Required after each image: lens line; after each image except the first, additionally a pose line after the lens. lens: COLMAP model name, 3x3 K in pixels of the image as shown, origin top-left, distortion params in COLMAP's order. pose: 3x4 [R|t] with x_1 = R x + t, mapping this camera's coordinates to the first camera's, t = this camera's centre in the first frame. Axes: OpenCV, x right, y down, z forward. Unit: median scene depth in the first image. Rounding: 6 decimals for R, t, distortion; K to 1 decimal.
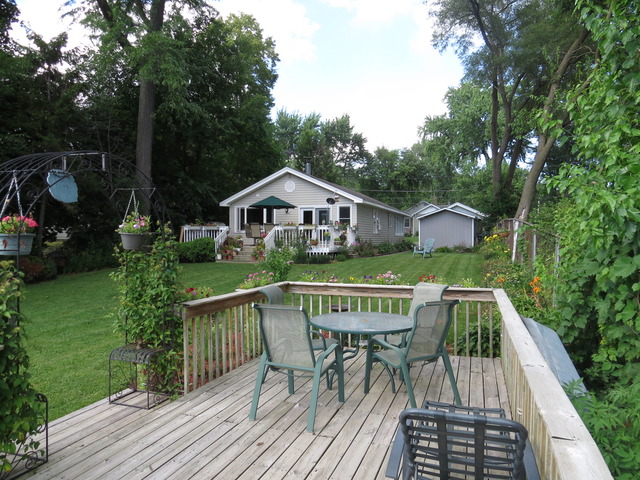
lens RADIAL K [[462.4, 0, 320.0], [0, 462.4, 240.0], [0, 0, 1]] dist [-0.006883, -0.000847]
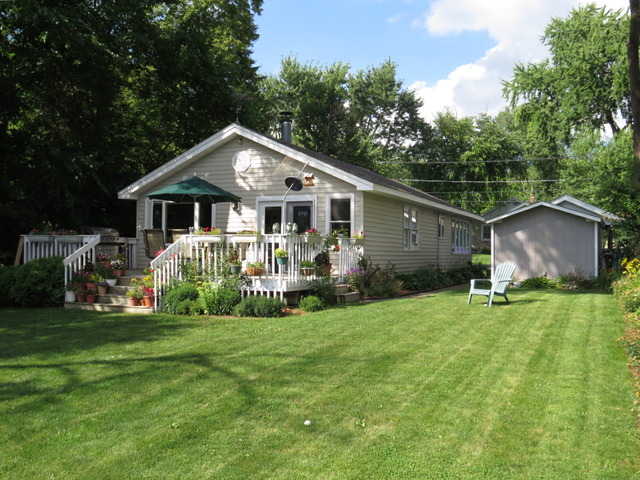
lens RADIAL K [[643.9, 0, 320.0], [0, 643.9, 240.0], [0, 0, 1]] dist [-0.027457, -0.029906]
pose [[0.996704, 0.003834, -0.081033, 0.034474], [-0.005947, 0.999648, -0.025849, -0.002796], [0.080905, 0.026246, 0.996376, 0.111583]]
